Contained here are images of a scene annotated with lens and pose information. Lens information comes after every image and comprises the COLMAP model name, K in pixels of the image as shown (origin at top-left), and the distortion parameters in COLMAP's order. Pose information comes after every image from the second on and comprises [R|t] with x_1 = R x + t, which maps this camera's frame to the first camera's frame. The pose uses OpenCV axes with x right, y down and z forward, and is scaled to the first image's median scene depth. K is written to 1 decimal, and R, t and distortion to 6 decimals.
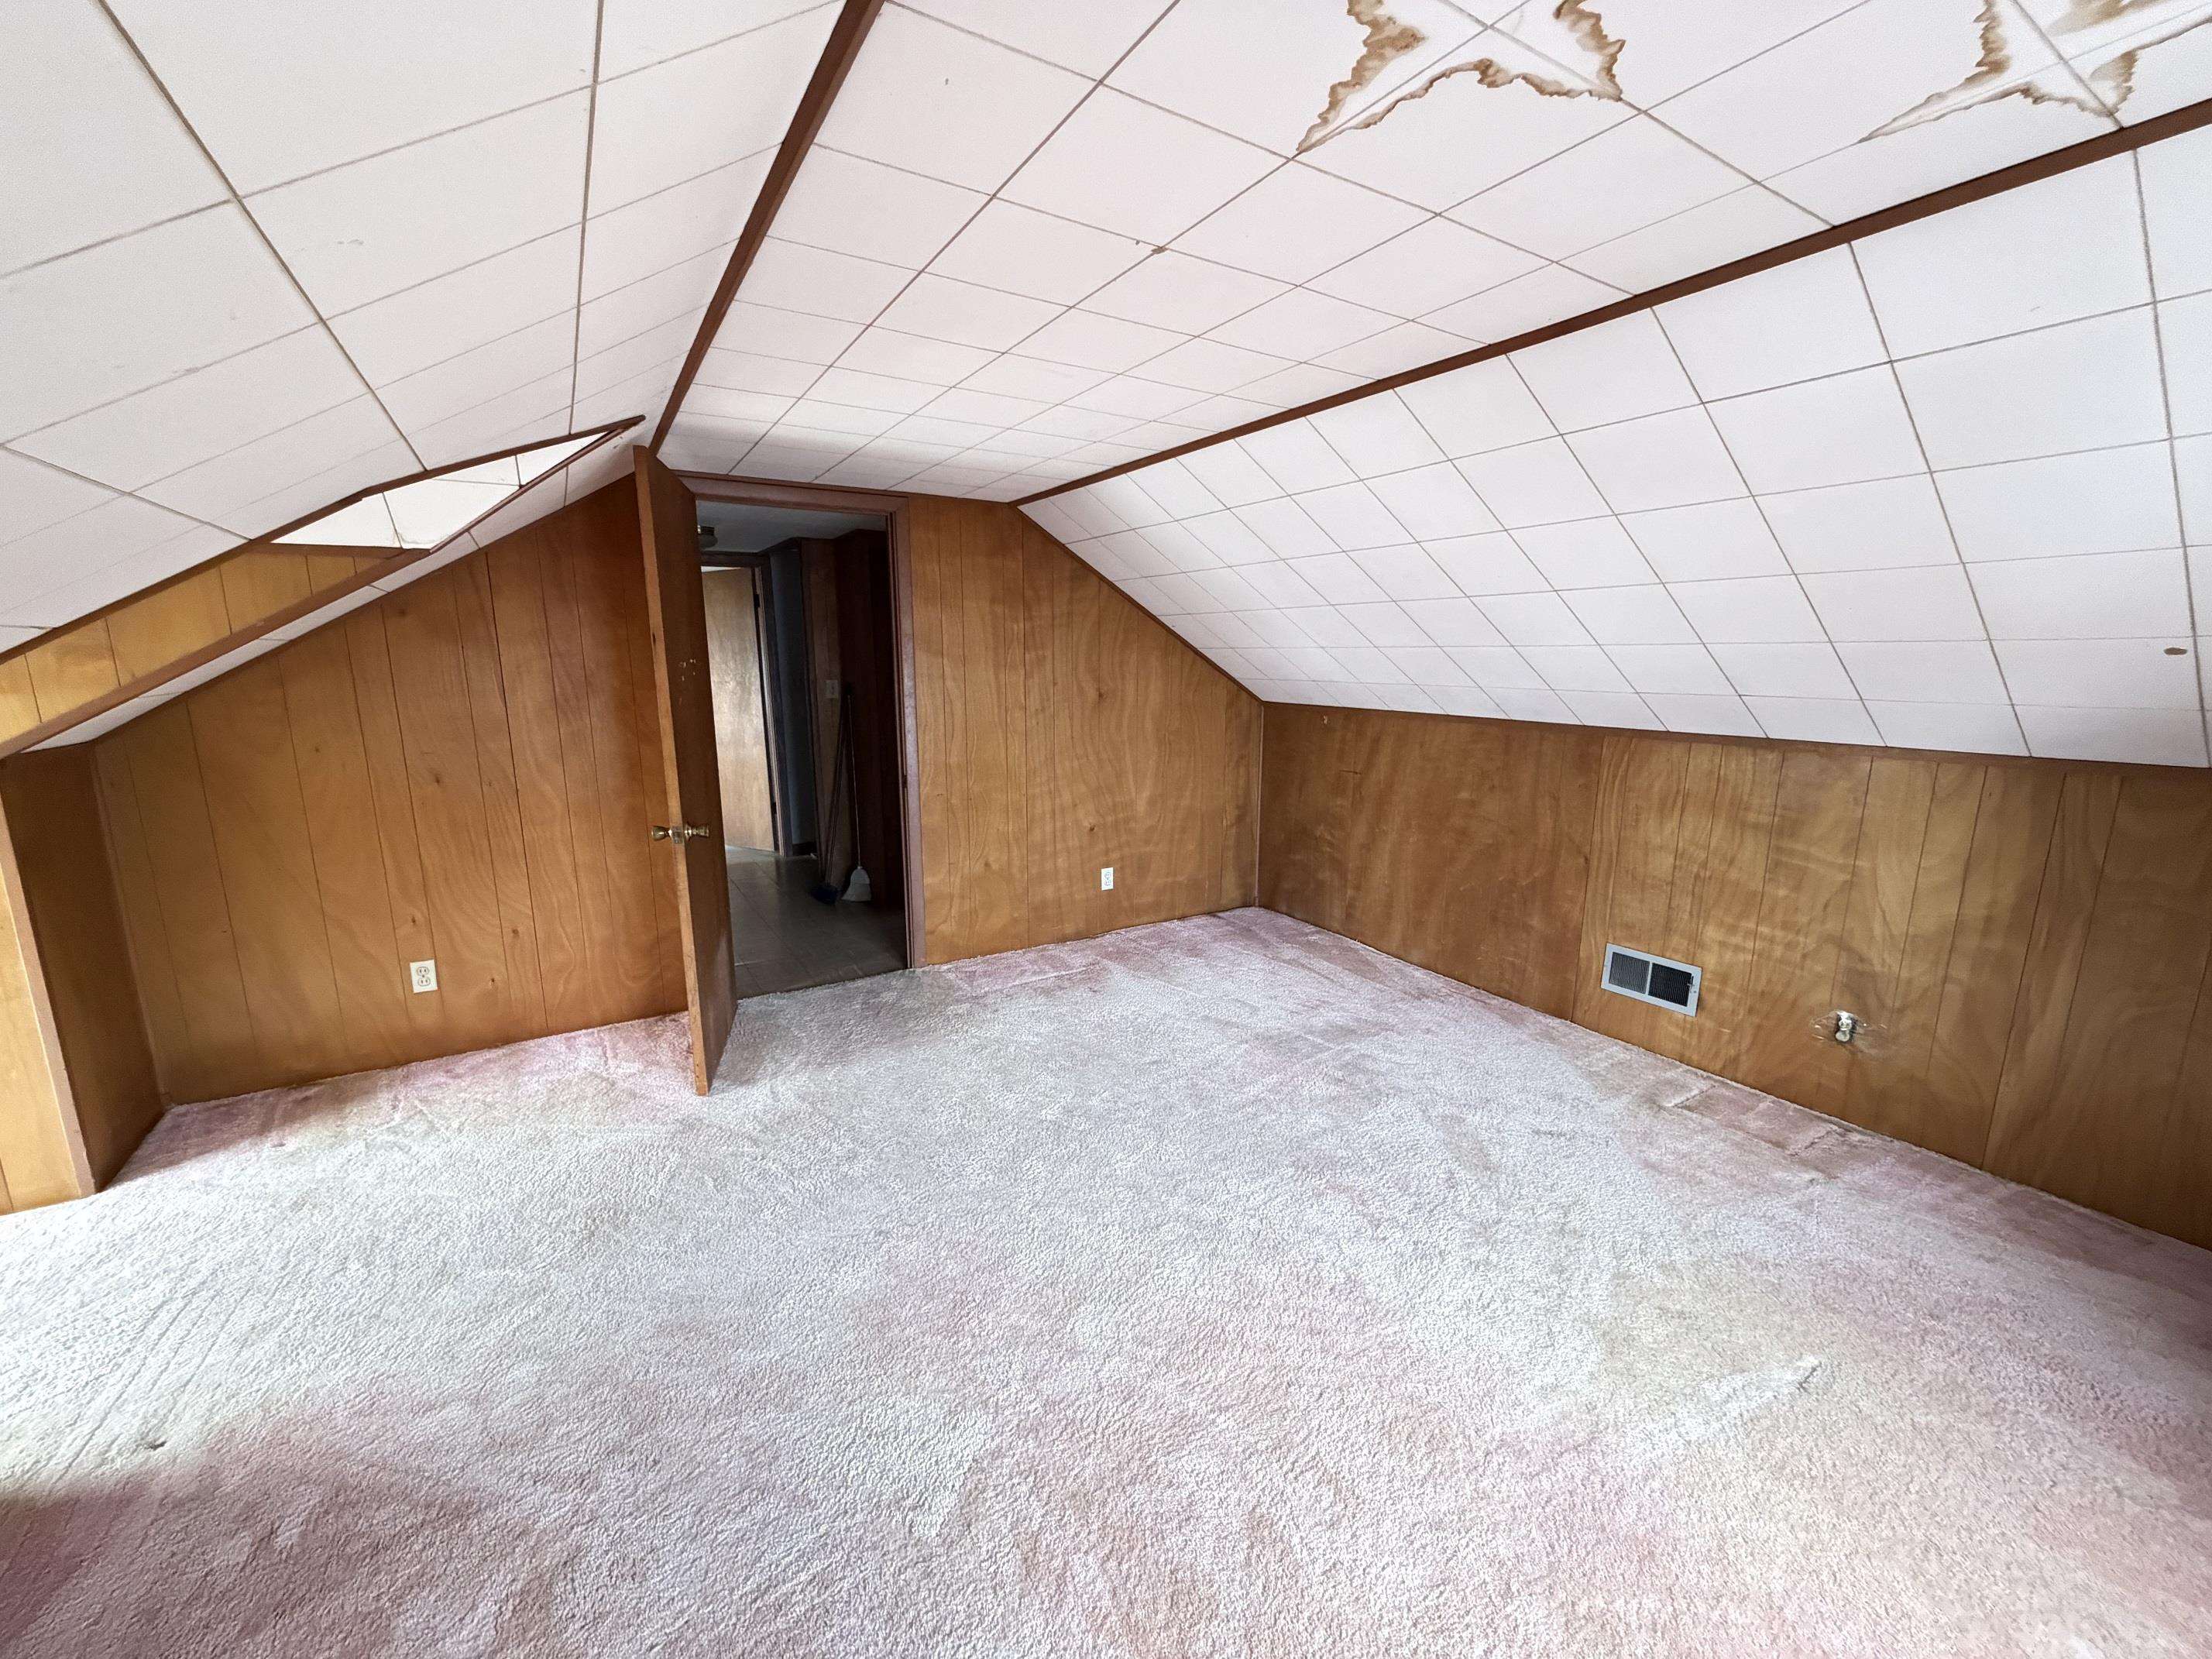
lens RADIAL K [[880.2, 0, 1107.0], [0, 880.2, 833.2], [0, 0, 1]] dist [-0.001477, 0.000312]
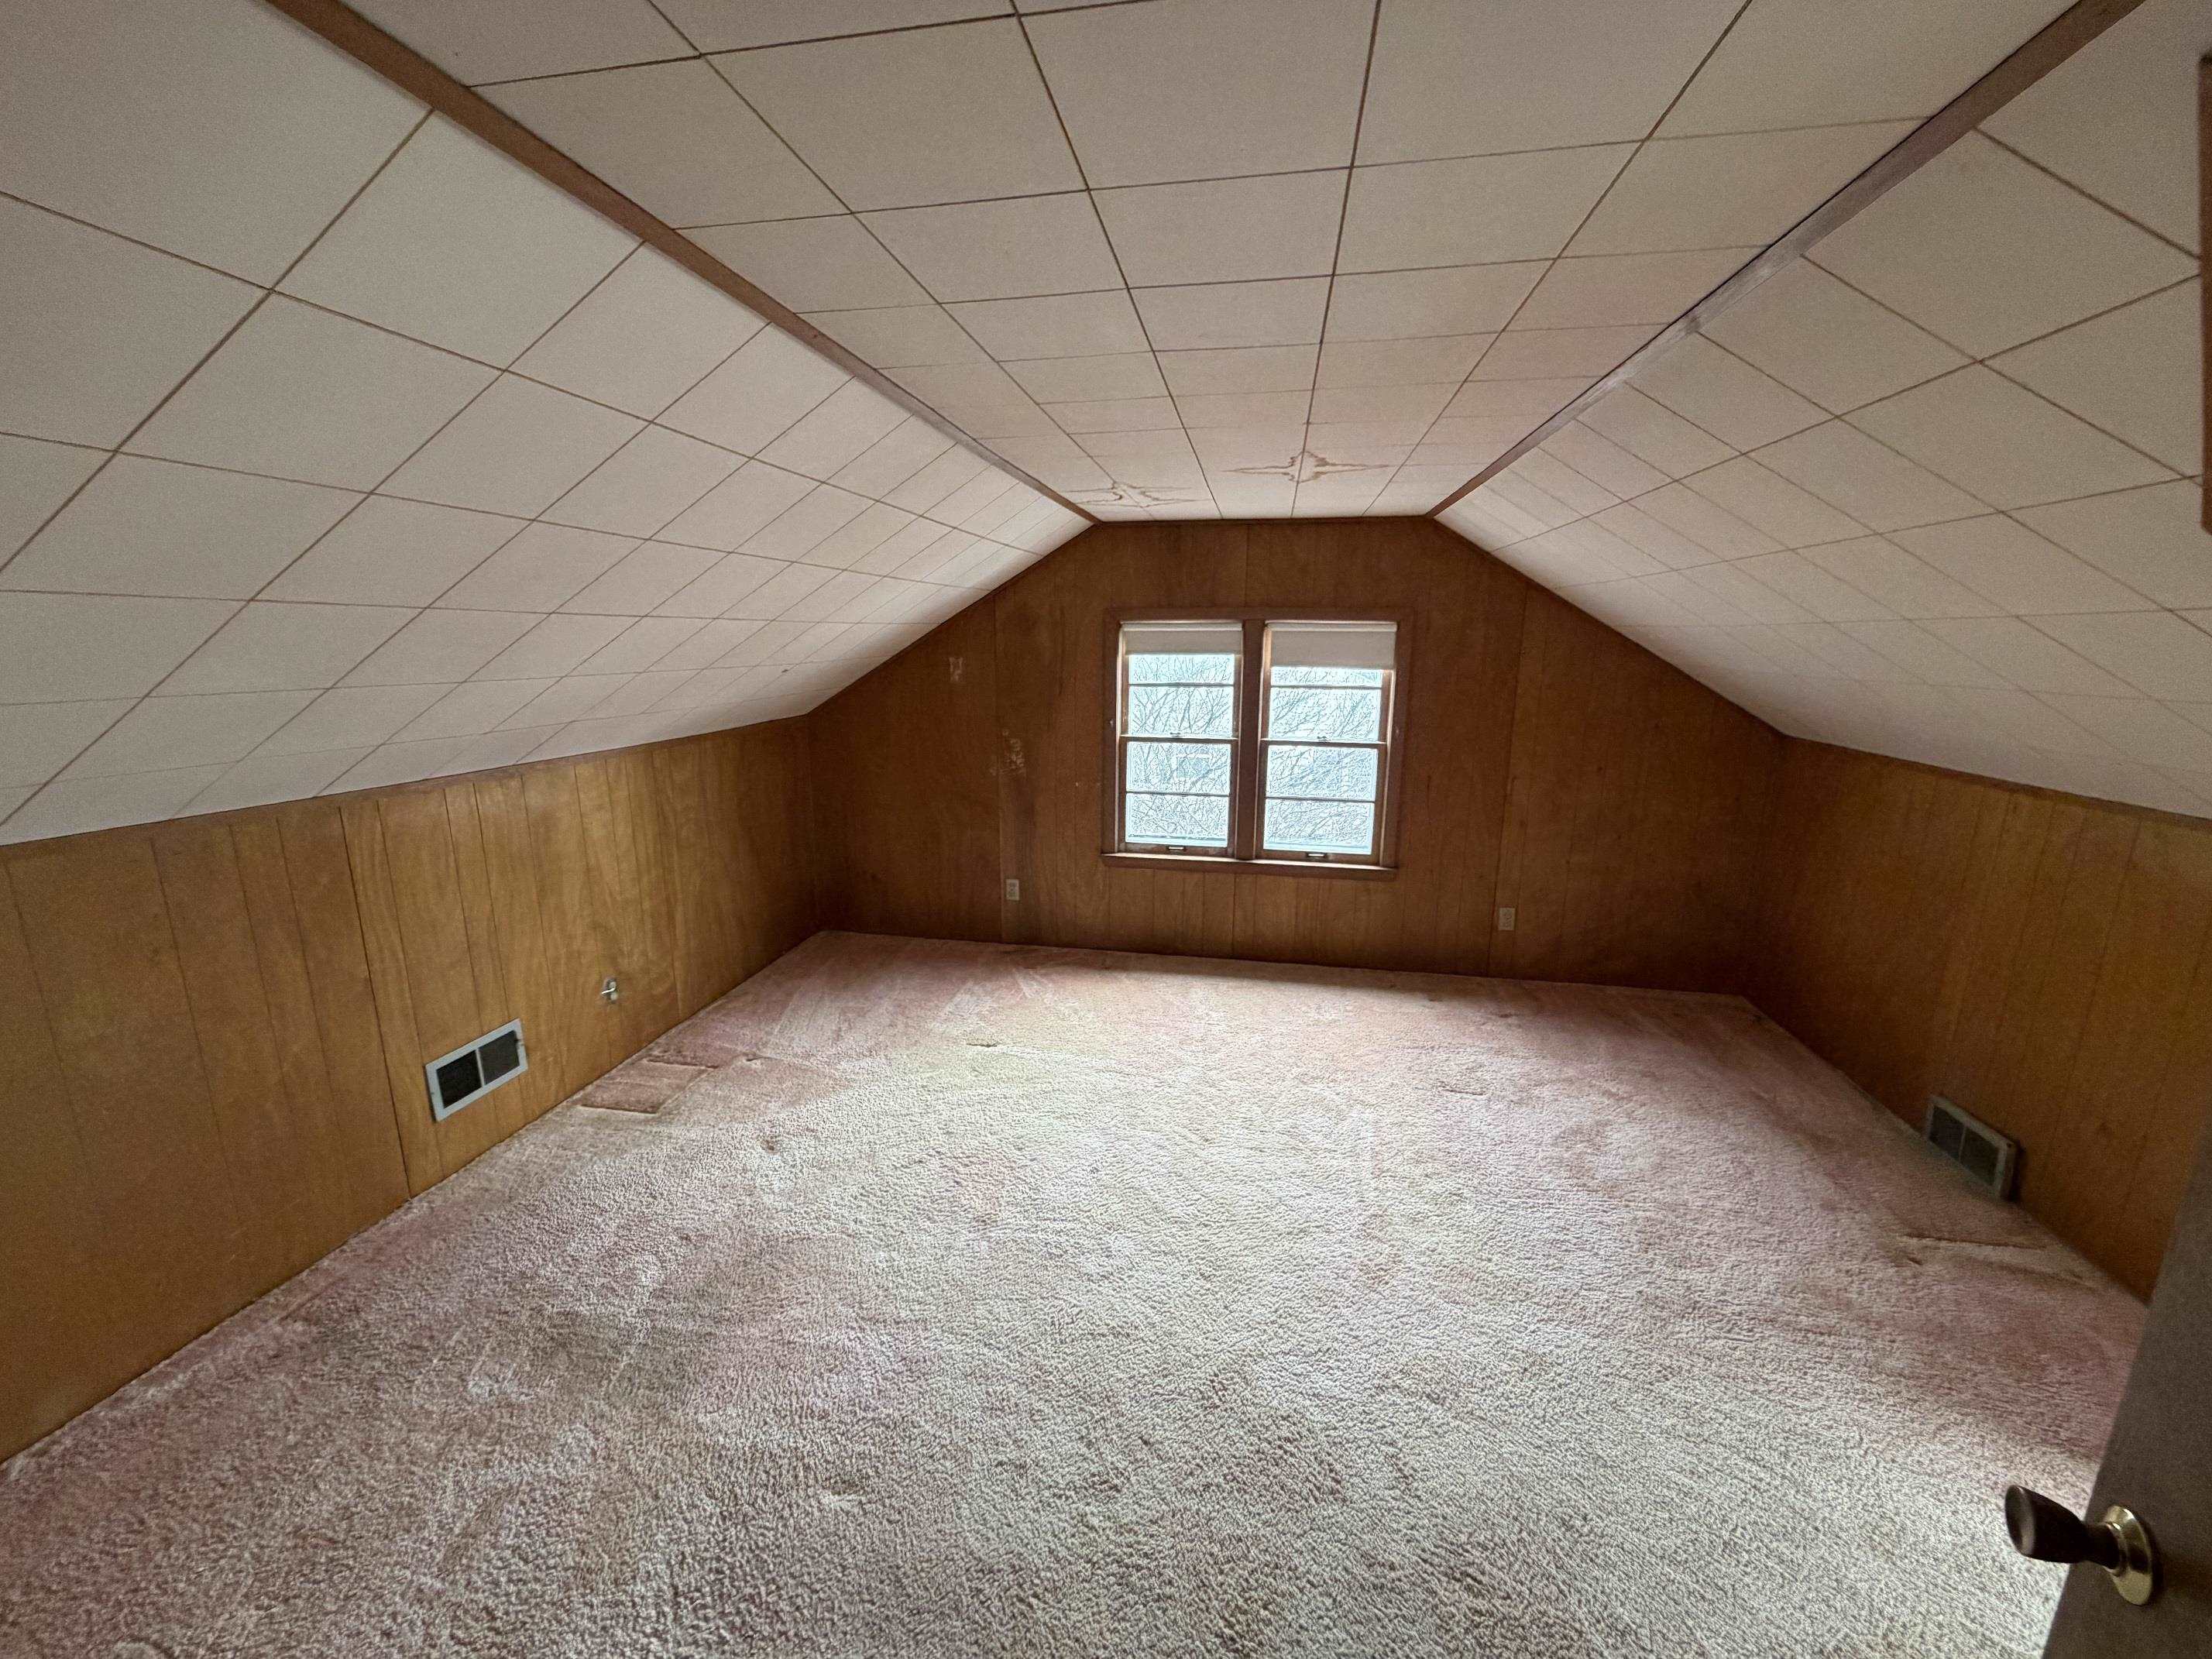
lens RADIAL K [[880.2, 0, 1105.2], [0, 880.2, 827.5], [0, 0, 1]] dist [-0.001477, 0.000312]
pose [[-0.739878, -0.145233, 0.656878, -0.352609], [0.126851, 0.928787, 0.348230, -0.272820], [-0.660674, 0.340973, -0.668766, 1.127791]]
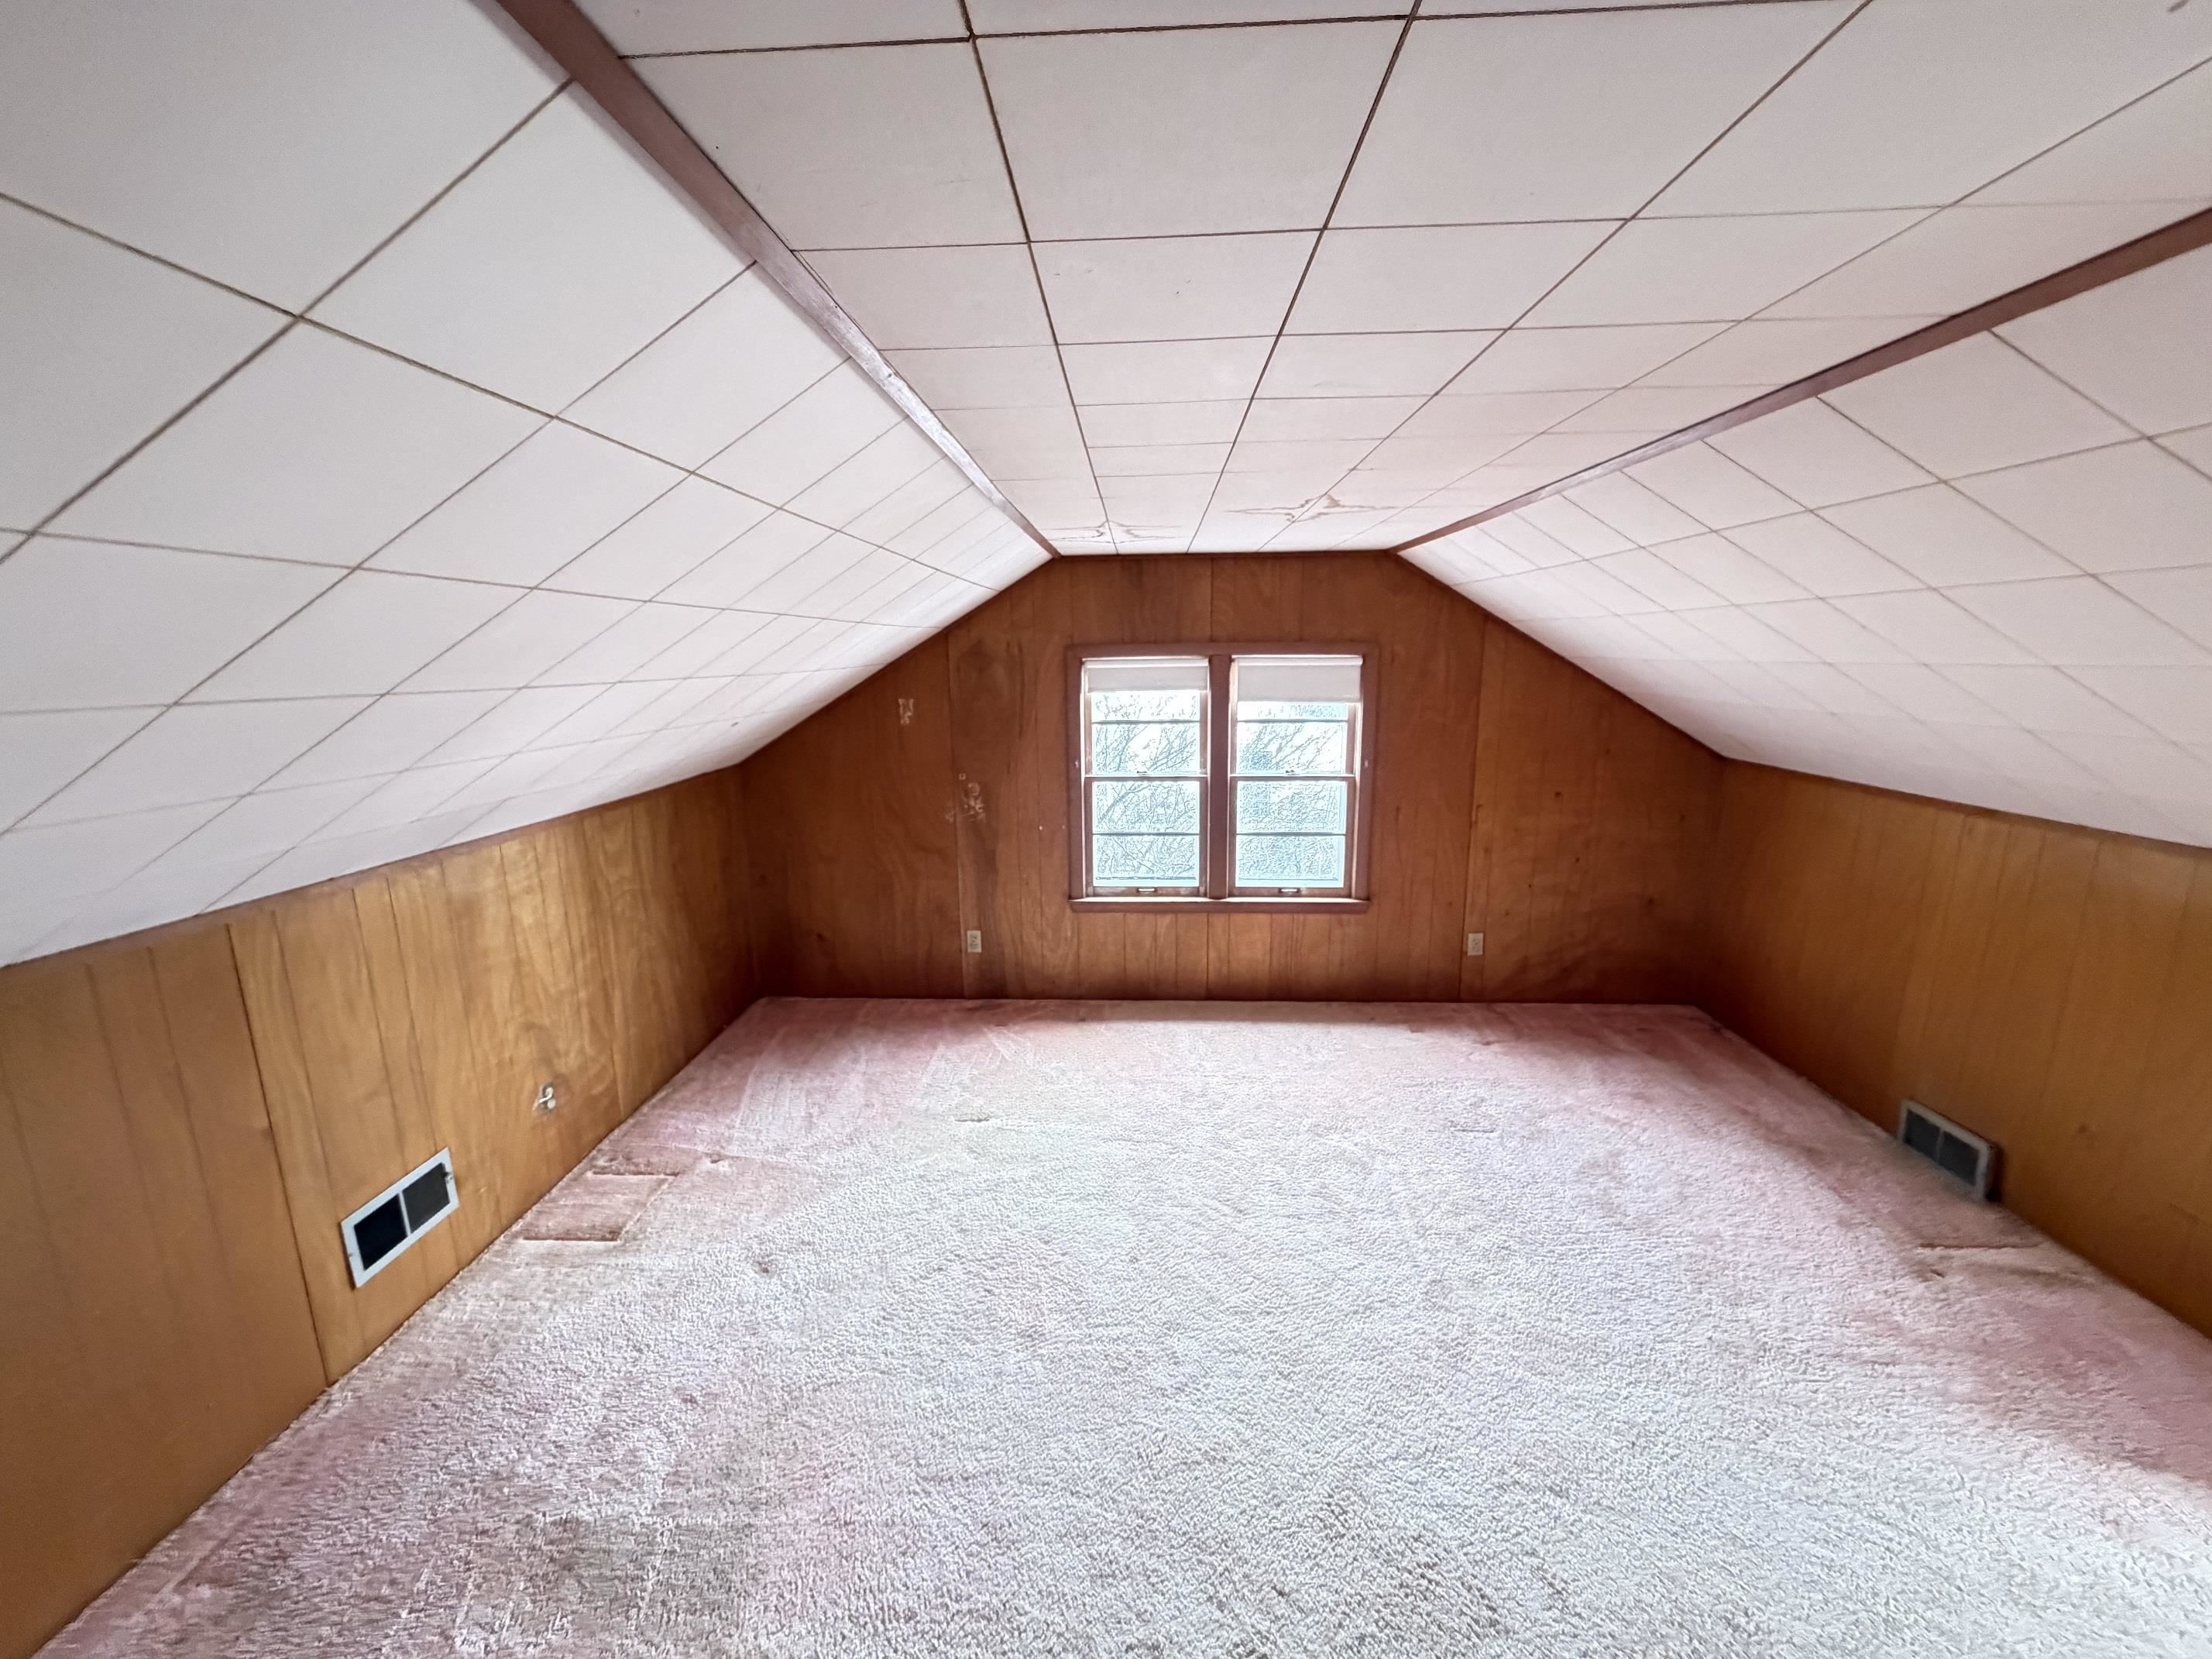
lens RADIAL K [[880.2, 0, 1105.8], [0, 880.2, 828.6], [0, 0, 1]] dist [-0.001477, 0.000312]
pose [[-0.824943, -0.101252, 0.556072, -0.213868], [0.121944, 0.928771, 0.350021, -0.309840], [-0.551904, 0.356557, -0.753836, 1.150451]]
